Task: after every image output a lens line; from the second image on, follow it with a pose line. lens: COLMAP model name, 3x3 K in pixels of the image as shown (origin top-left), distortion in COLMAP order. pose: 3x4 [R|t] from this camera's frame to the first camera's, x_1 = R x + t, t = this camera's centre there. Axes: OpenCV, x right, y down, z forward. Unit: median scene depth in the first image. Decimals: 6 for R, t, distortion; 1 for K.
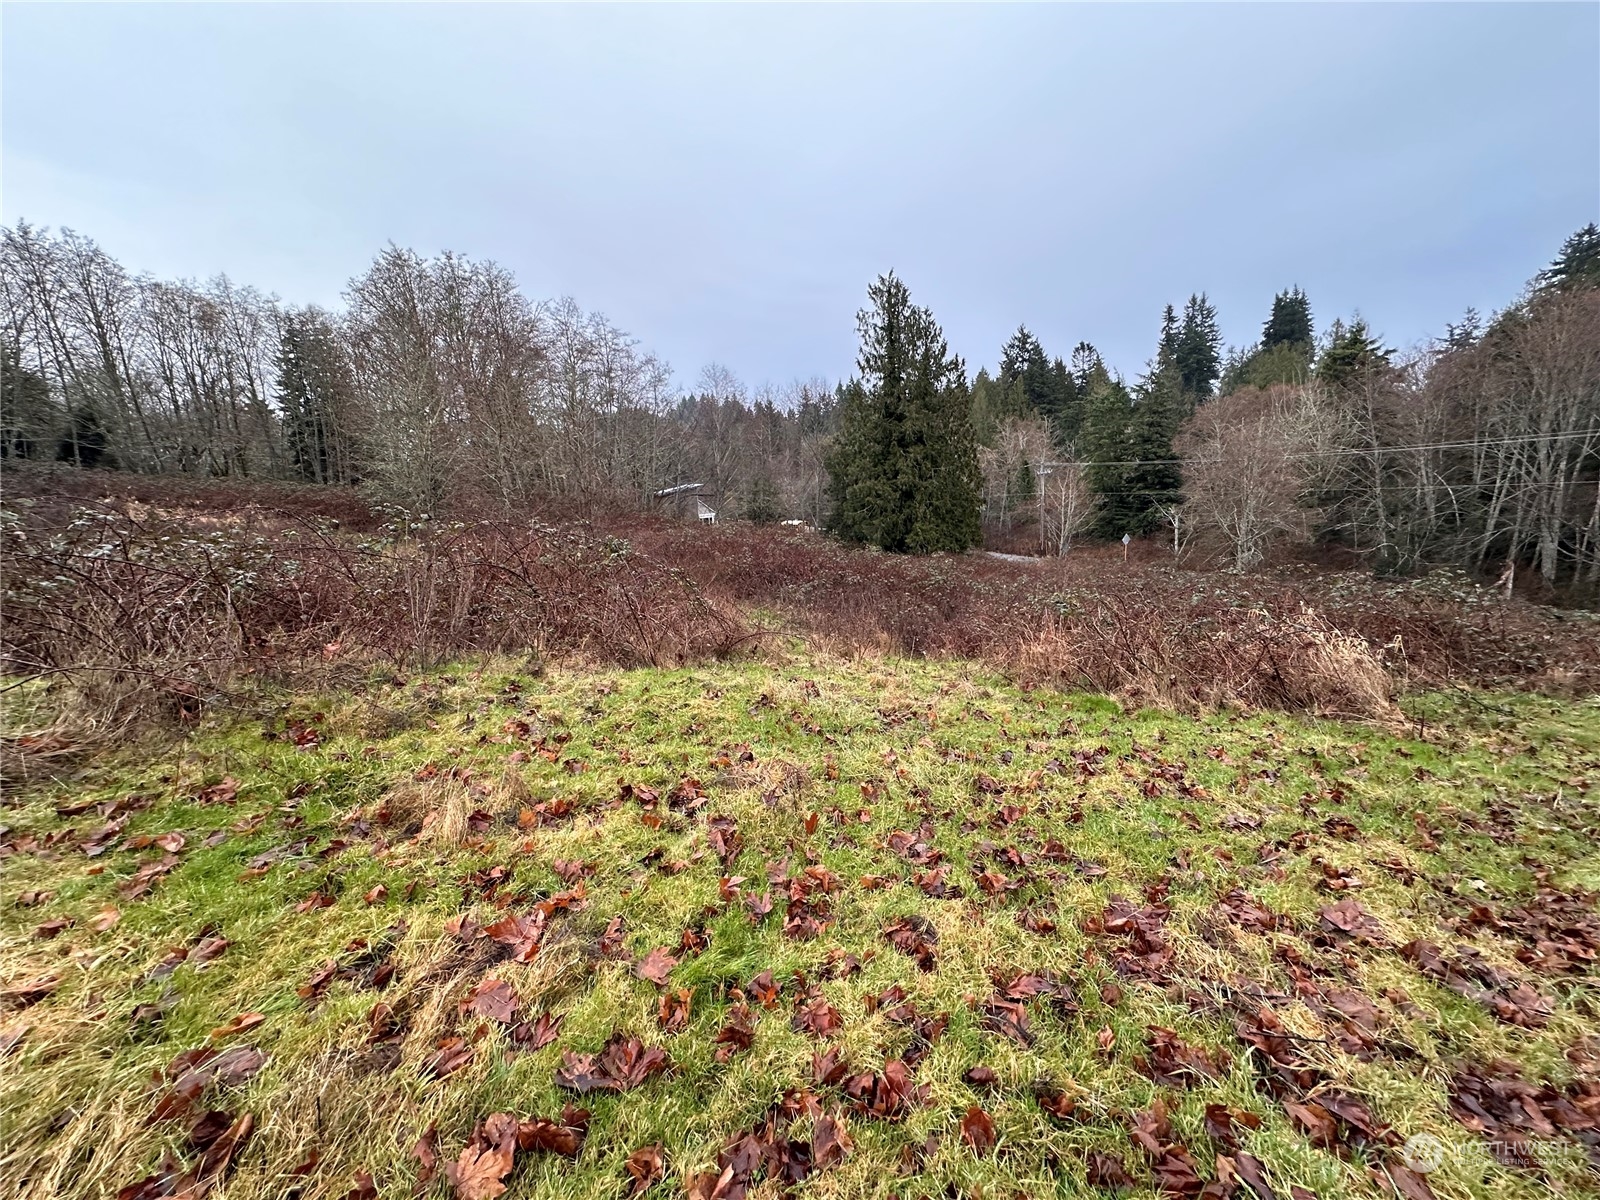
lens RADIAL K [[638.1, 0, 800.0], [0, 638.1, 600.0], [0, 0, 1]] dist [-0.000699, 0.000230]
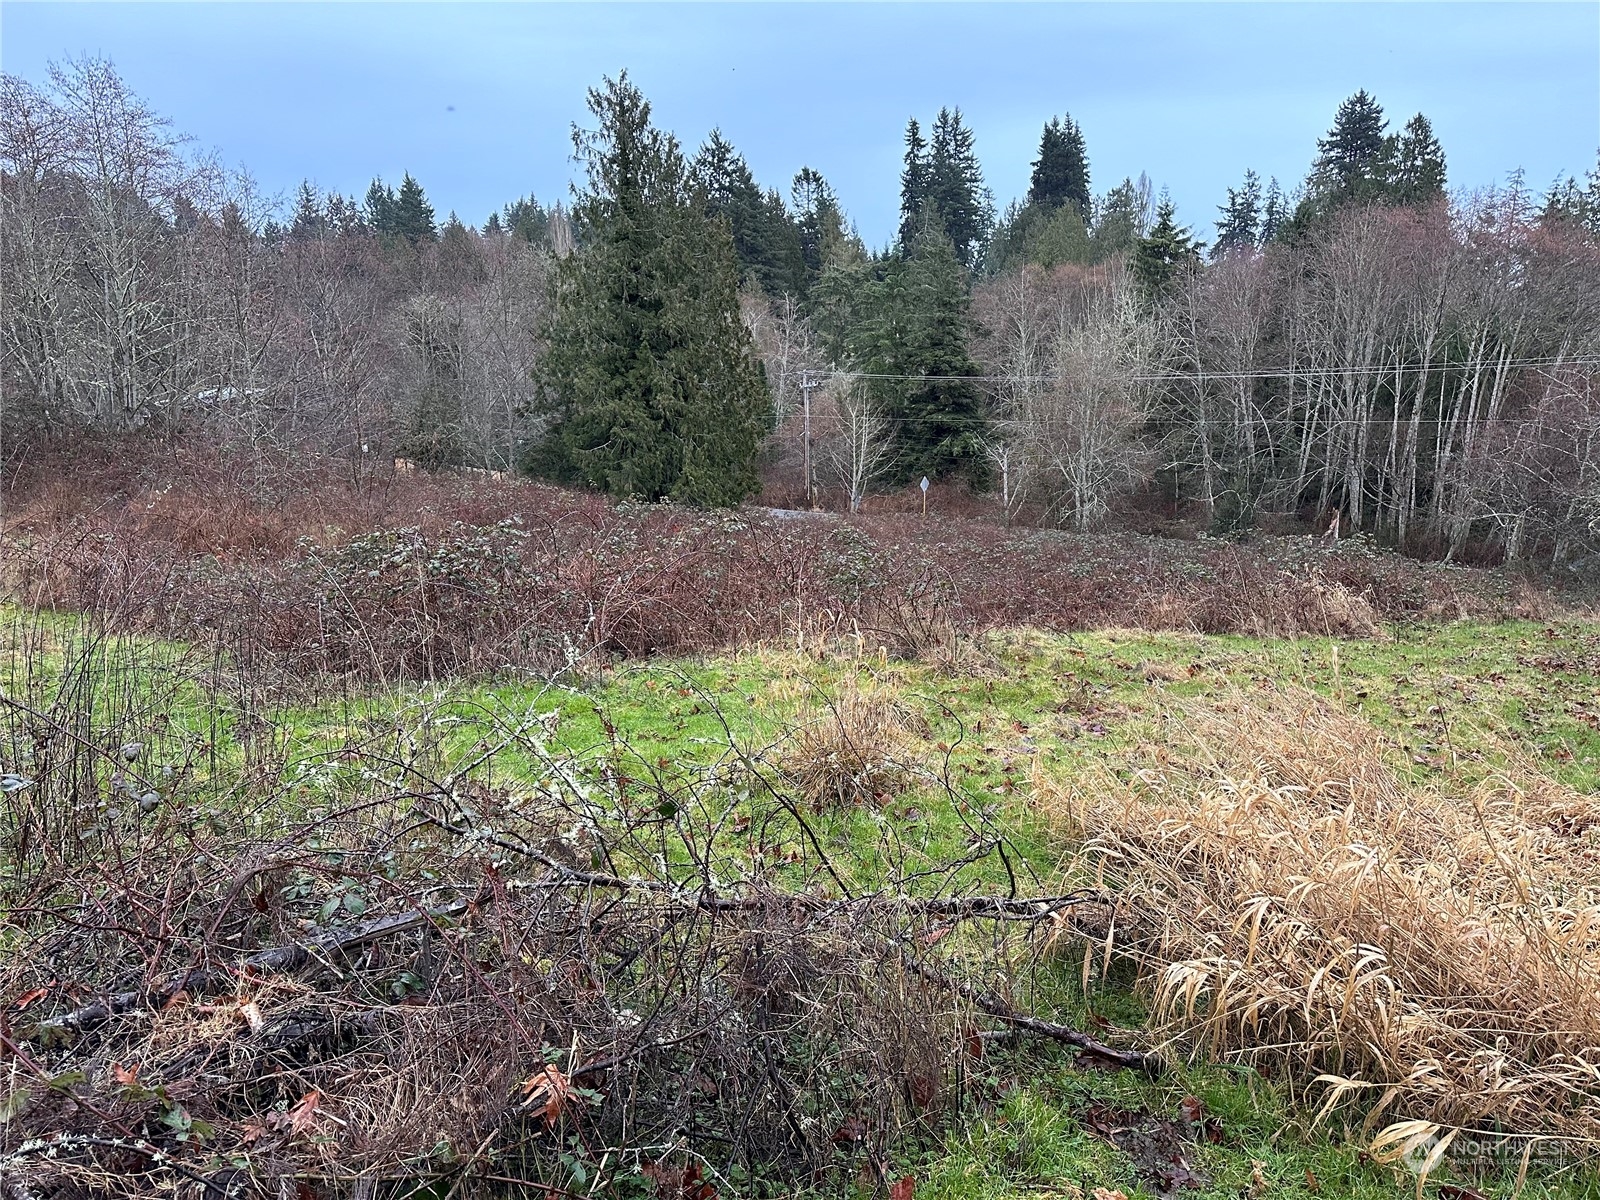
lens RADIAL K [[1133.6, 0, 800.0], [0, 1133.6, 600.0], [0, 0, 1]] dist [0.095922, -0.151894]
pose [[0.905694, -0.050998, 0.420854, -0.176649], [0.043929, 0.998684, 0.026480, -0.006024], [-0.421650, -0.005495, 0.906742, -0.108358]]
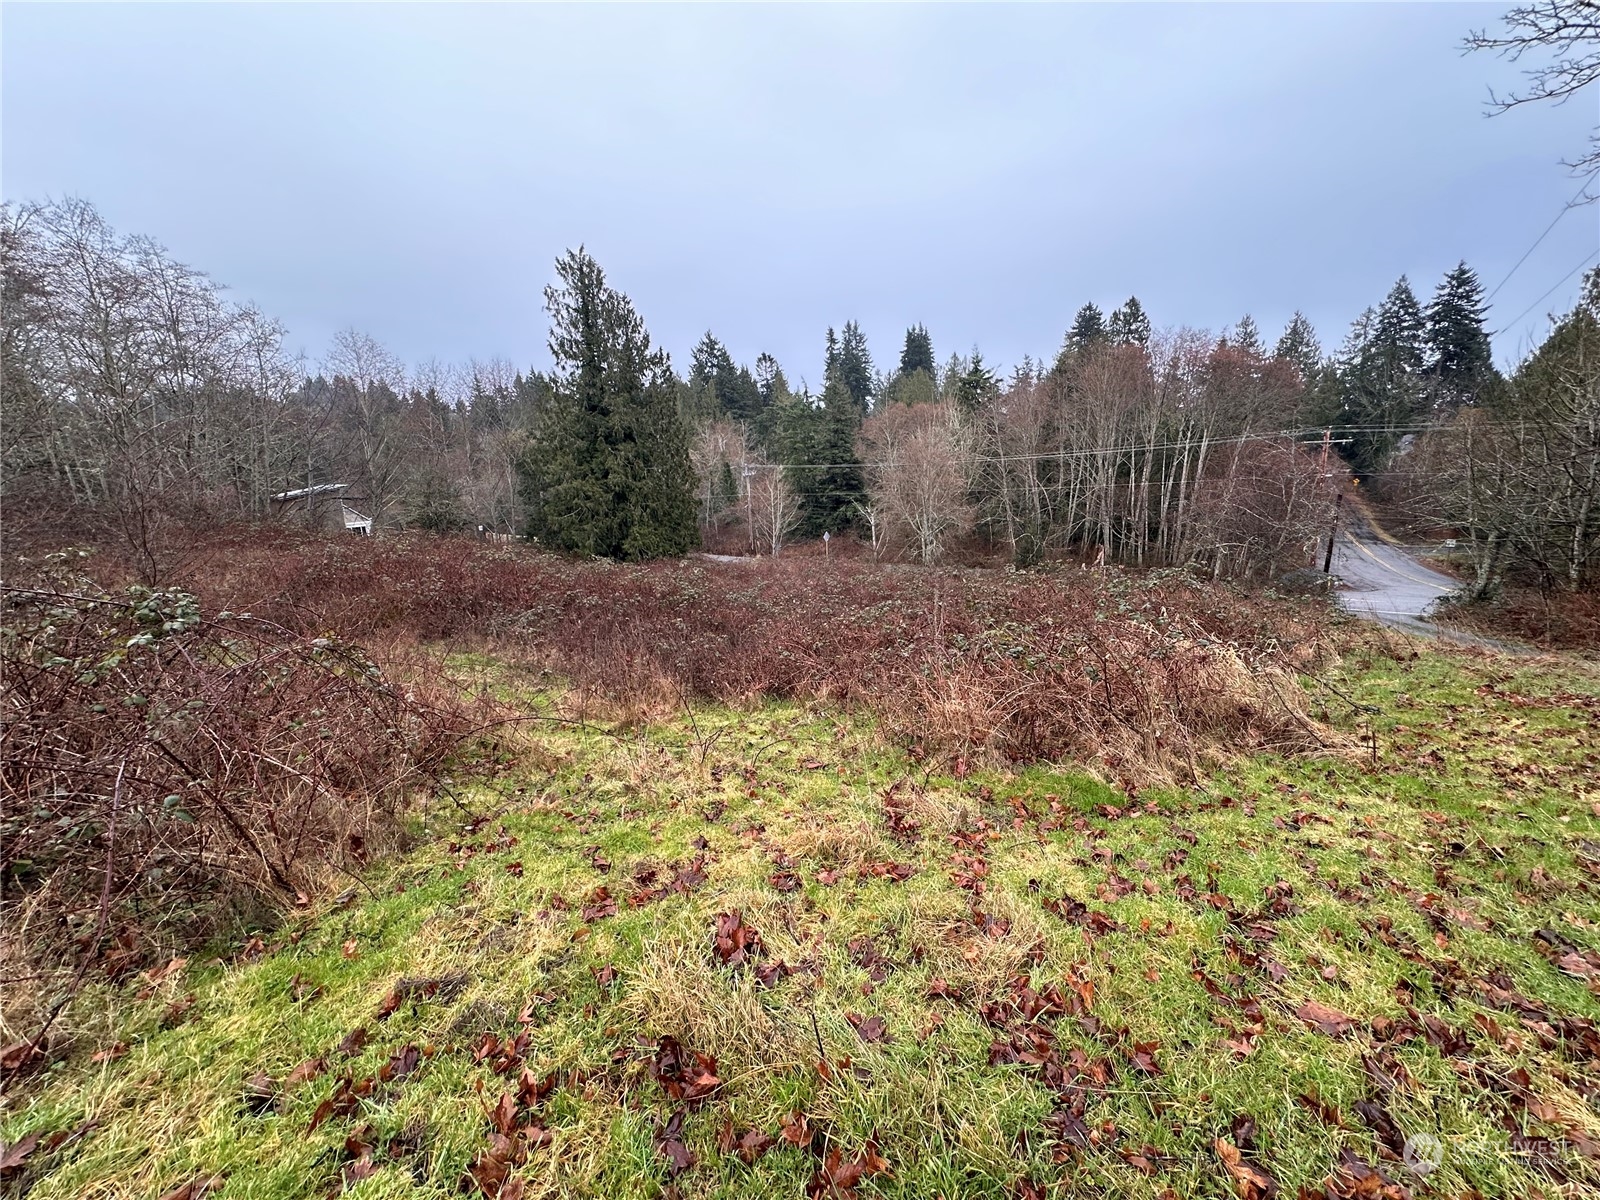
lens RADIAL K [[638.1, 0, 800.0], [0, 638.1, 600.0], [0, 0, 1]] dist [-0.000699, 0.000230]
pose [[0.894798, -0.076871, 0.439805, -0.012192], [0.078334, 0.996816, 0.014856, -0.009112], [-0.439547, 0.021159, 0.897971, 0.060001]]
